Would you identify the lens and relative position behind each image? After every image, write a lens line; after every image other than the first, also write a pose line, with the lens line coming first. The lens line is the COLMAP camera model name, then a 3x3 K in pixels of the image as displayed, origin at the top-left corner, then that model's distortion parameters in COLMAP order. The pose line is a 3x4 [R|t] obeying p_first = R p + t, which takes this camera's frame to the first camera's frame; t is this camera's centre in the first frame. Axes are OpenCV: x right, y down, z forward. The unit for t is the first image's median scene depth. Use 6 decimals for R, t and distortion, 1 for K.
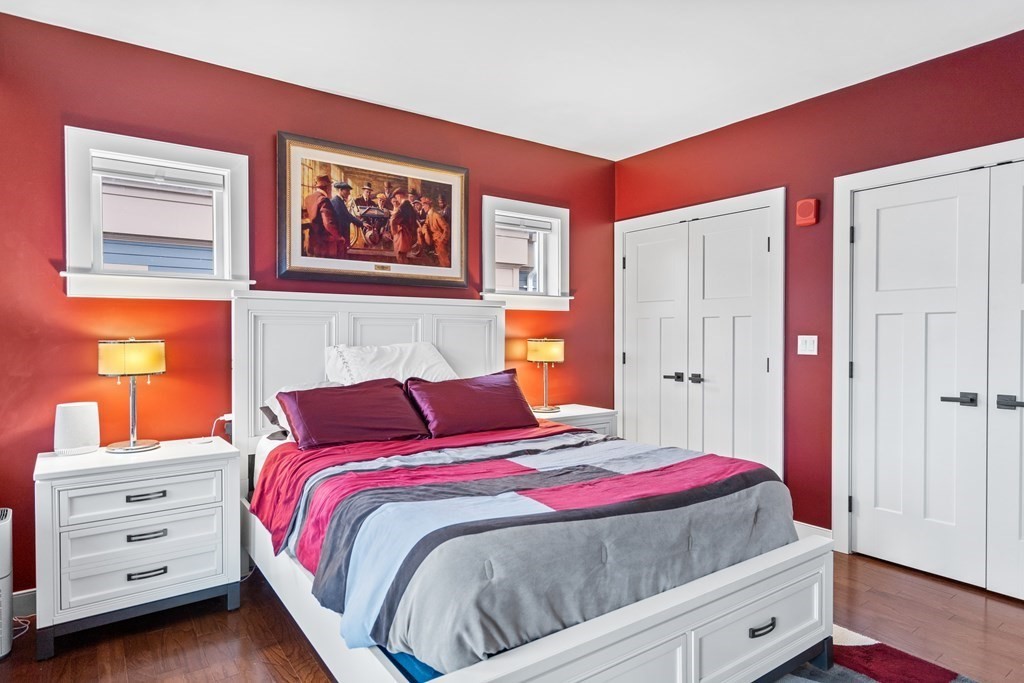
lens RADIAL K [[564.4, 0, 510.0], [0, 564.4, 345.4], [0, 0, 1]] dist [-0.001734, -0.000363]
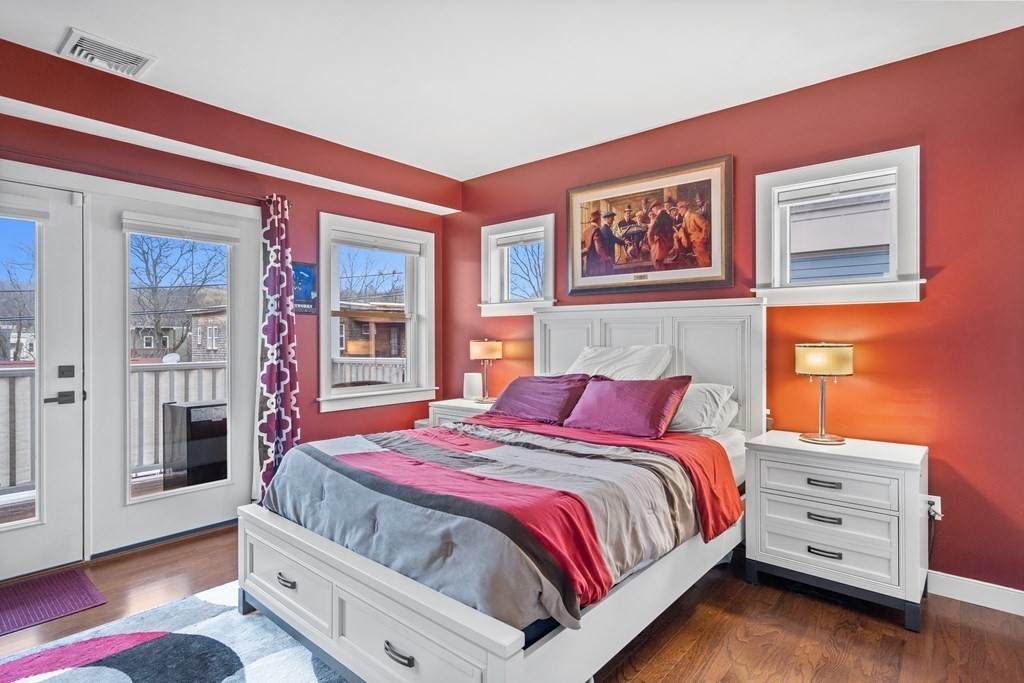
lens RADIAL K [[516.7, 0, 516.6], [0, 516.7, 337.4], [0, 0, 1]] dist [0.001431, 0.001166]
pose [[0.266772, 0.000294, -0.963760, 0.681440], [-0.021614, 0.999750, -0.005678, -0.008643], [0.963517, 0.022345, 0.266711, 0.493074]]
